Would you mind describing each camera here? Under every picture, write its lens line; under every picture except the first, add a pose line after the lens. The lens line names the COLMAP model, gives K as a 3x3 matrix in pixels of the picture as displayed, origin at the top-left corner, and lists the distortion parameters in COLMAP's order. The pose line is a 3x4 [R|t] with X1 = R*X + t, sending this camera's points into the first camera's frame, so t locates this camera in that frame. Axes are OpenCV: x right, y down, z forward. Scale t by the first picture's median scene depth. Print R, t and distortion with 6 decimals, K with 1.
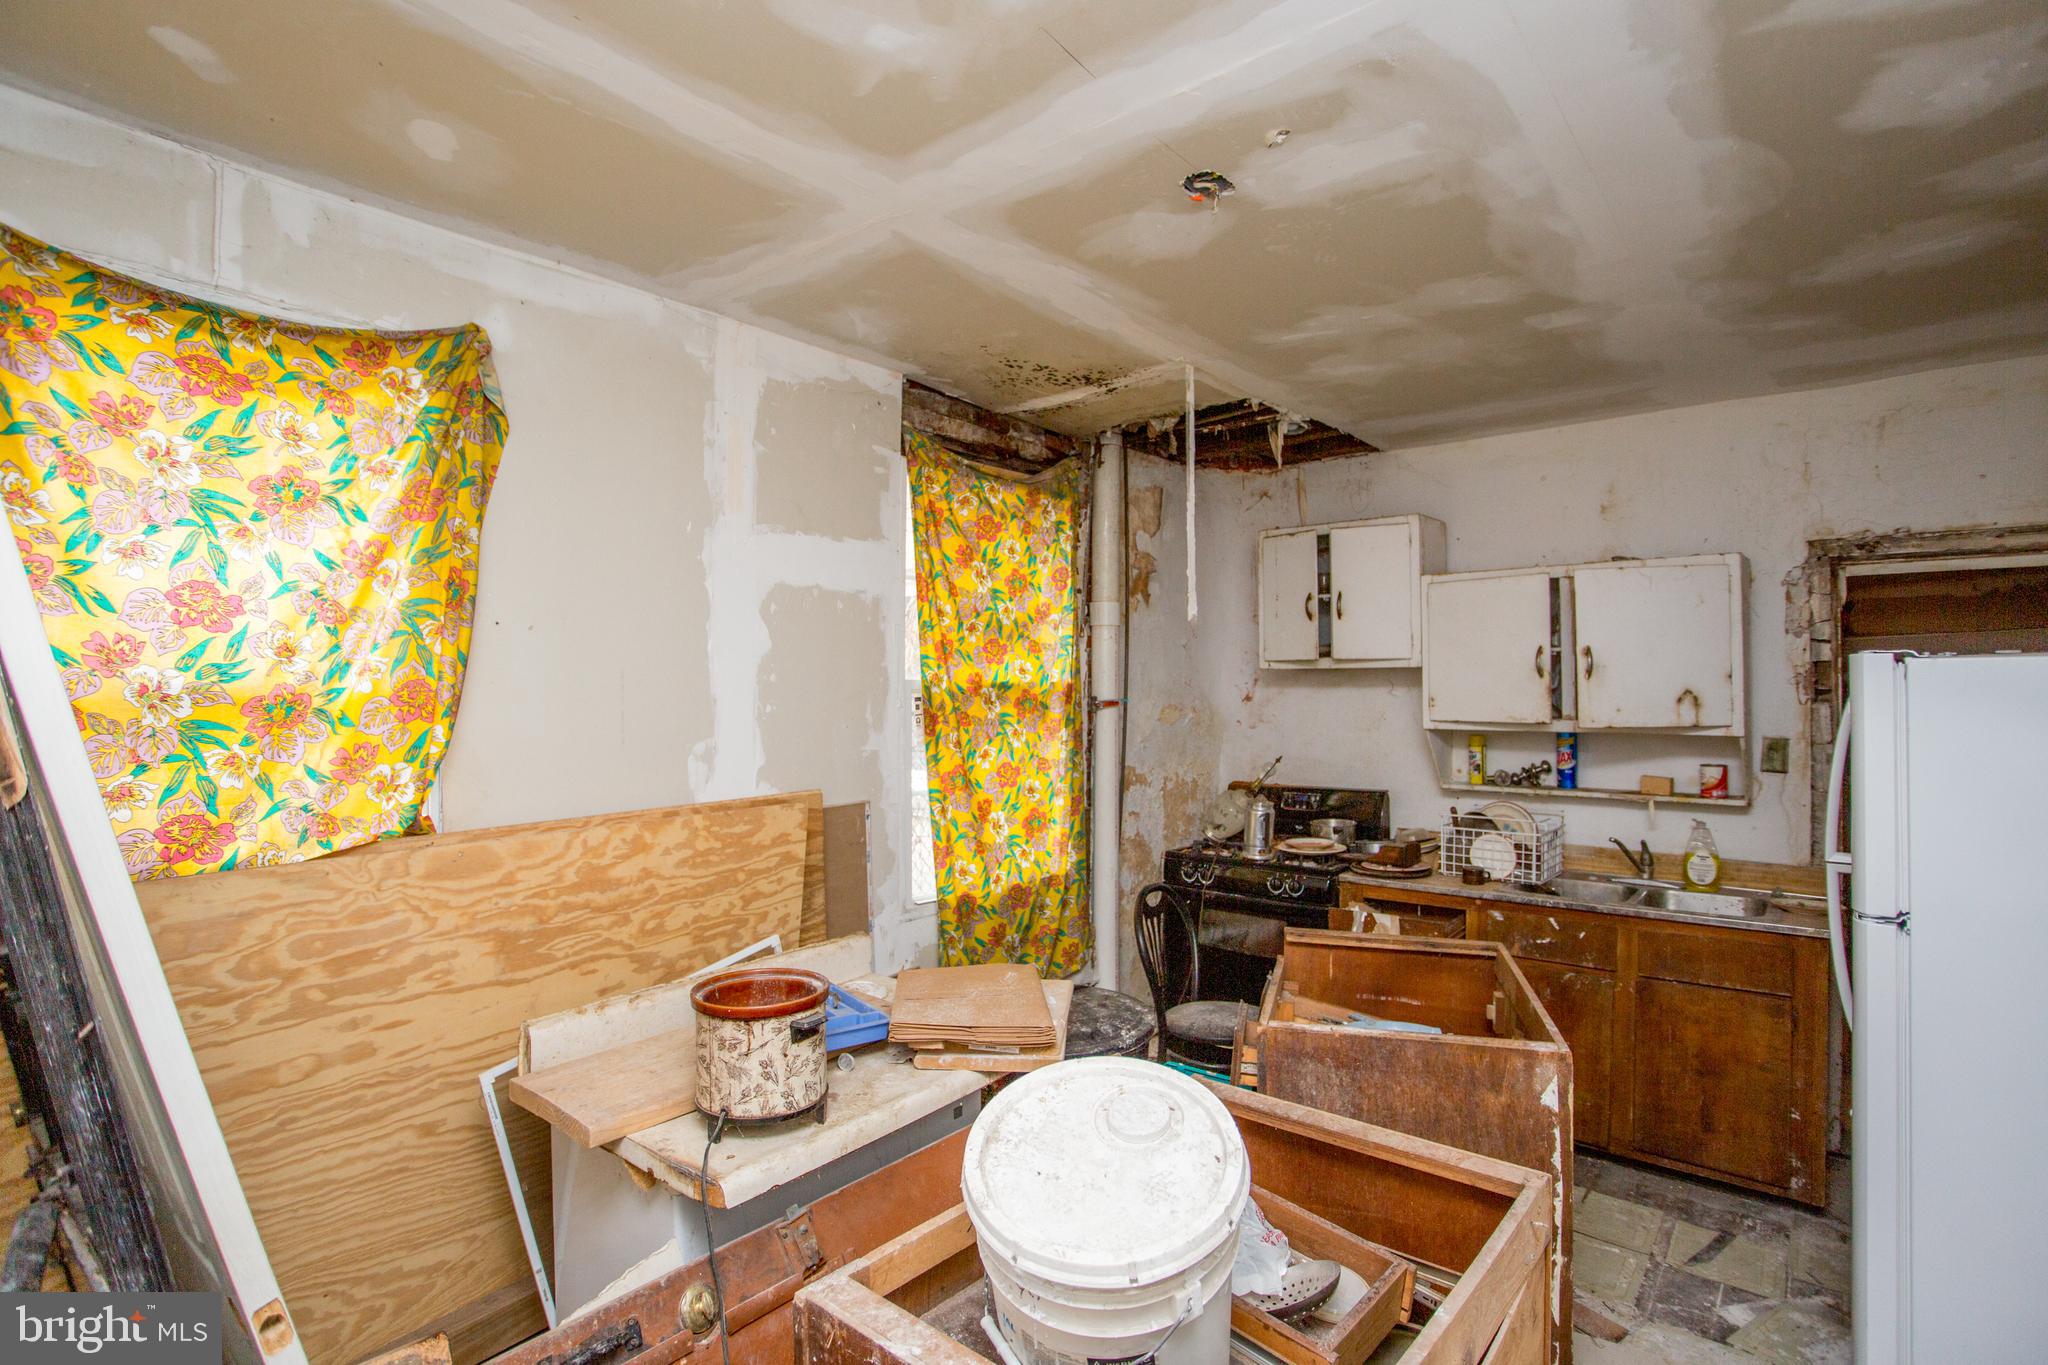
lens RADIAL K [[990.2, 0, 1022.4], [0, 990.2, 675.0], [0, 0, 1]] dist [-0.080885, 0.038435]
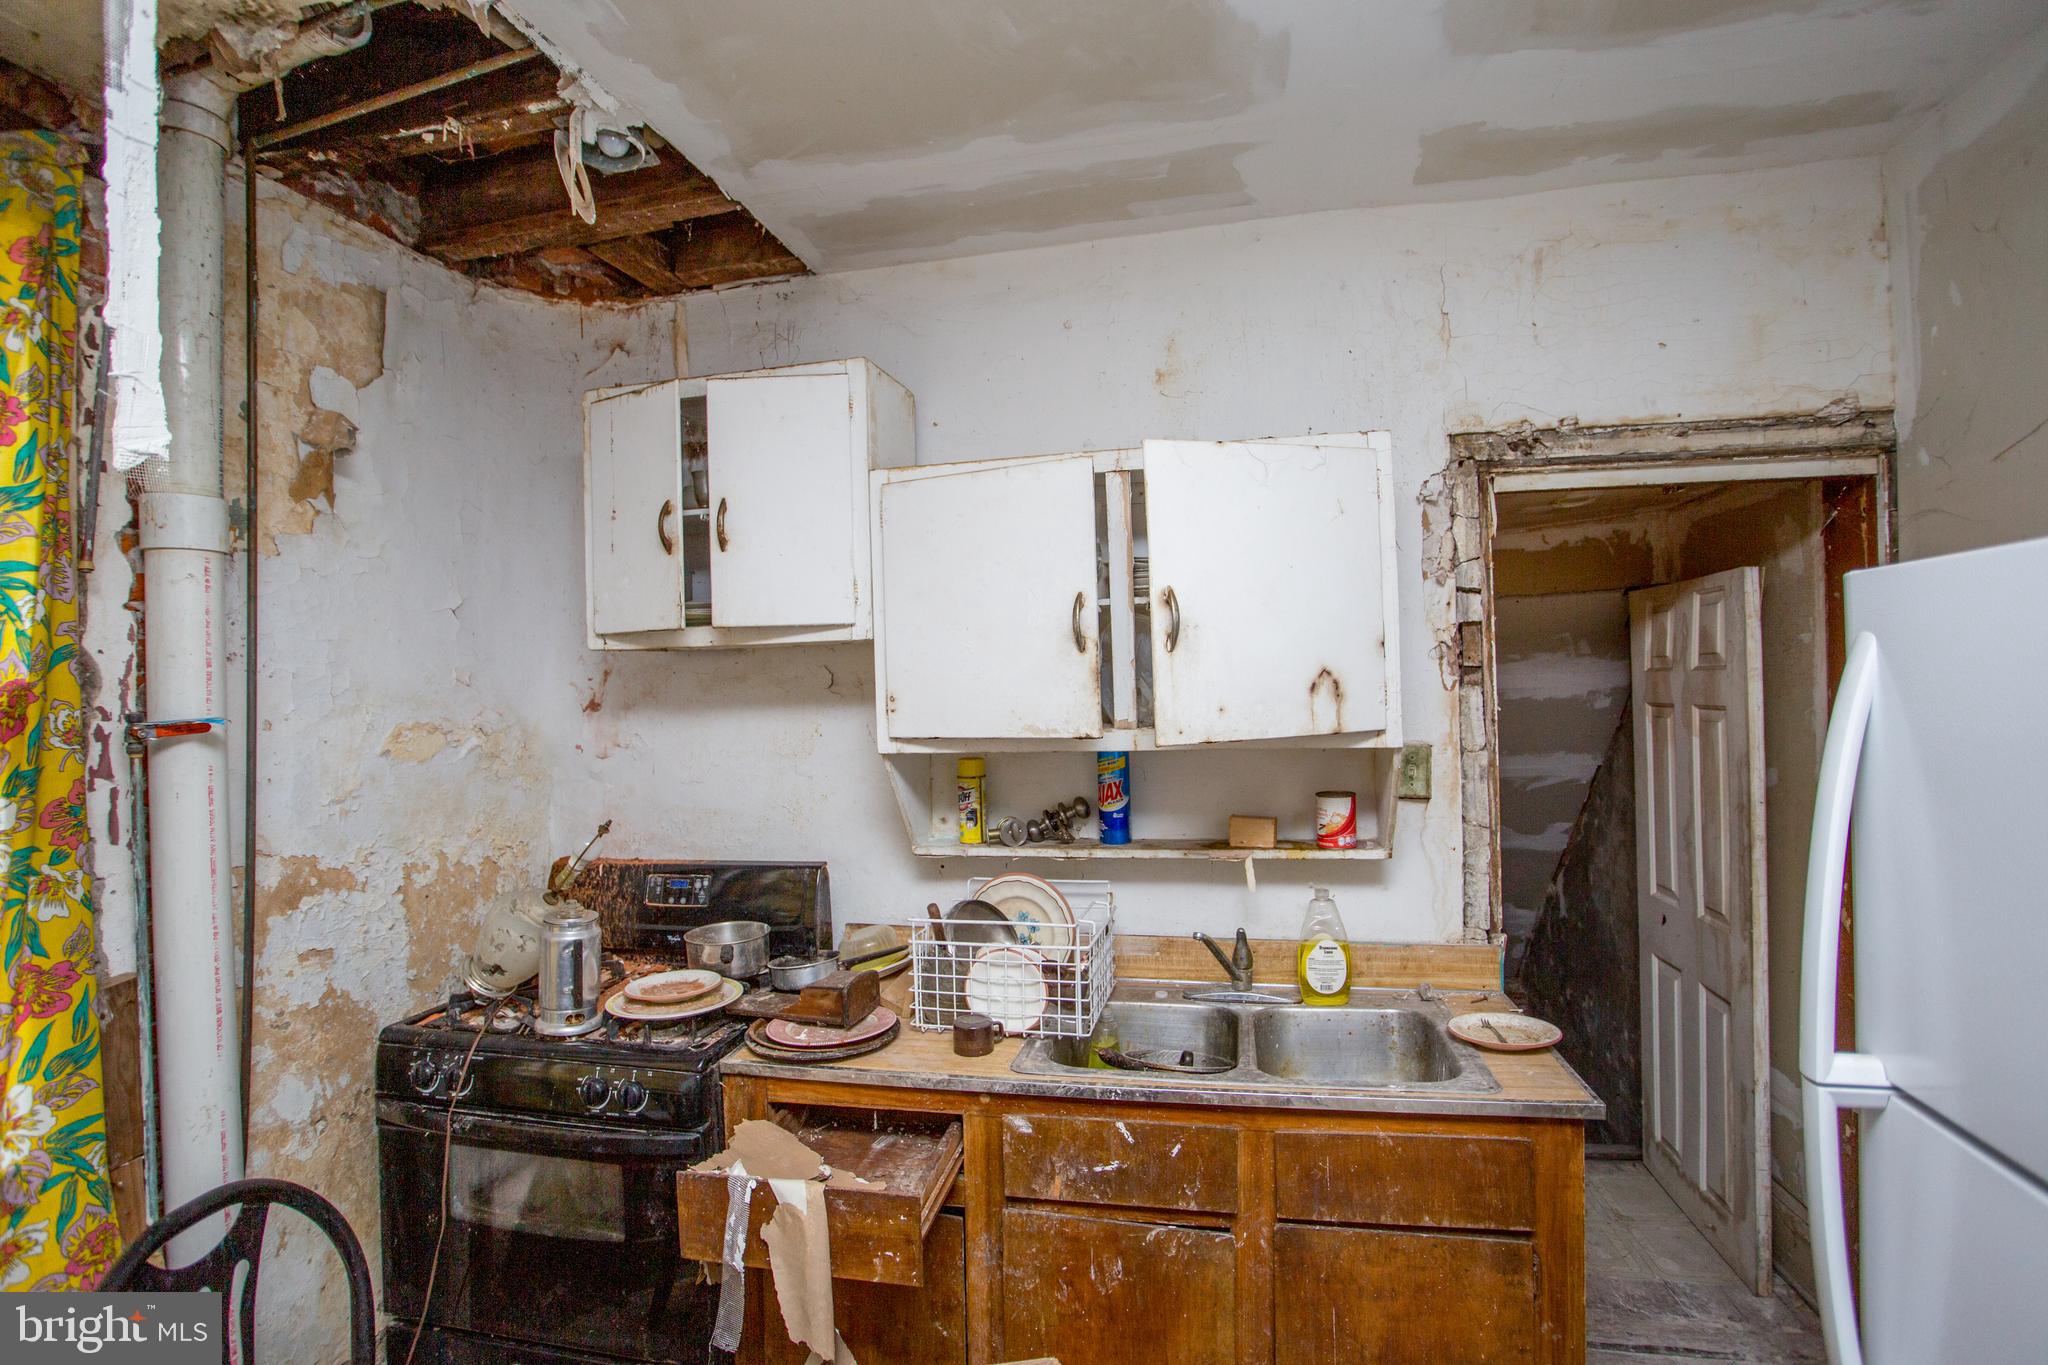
lens RADIAL K [[990.2, 0, 1022.4], [0, 990.2, 675.0], [0, 0, 1]] dist [-0.080885, 0.038435]
pose [[0.879594, -0.017882, 0.475388, 0.241000], [0.019546, 0.999808, 0.001445, 0.013287], [-0.475323, 0.008021, 0.879775, 0.523764]]
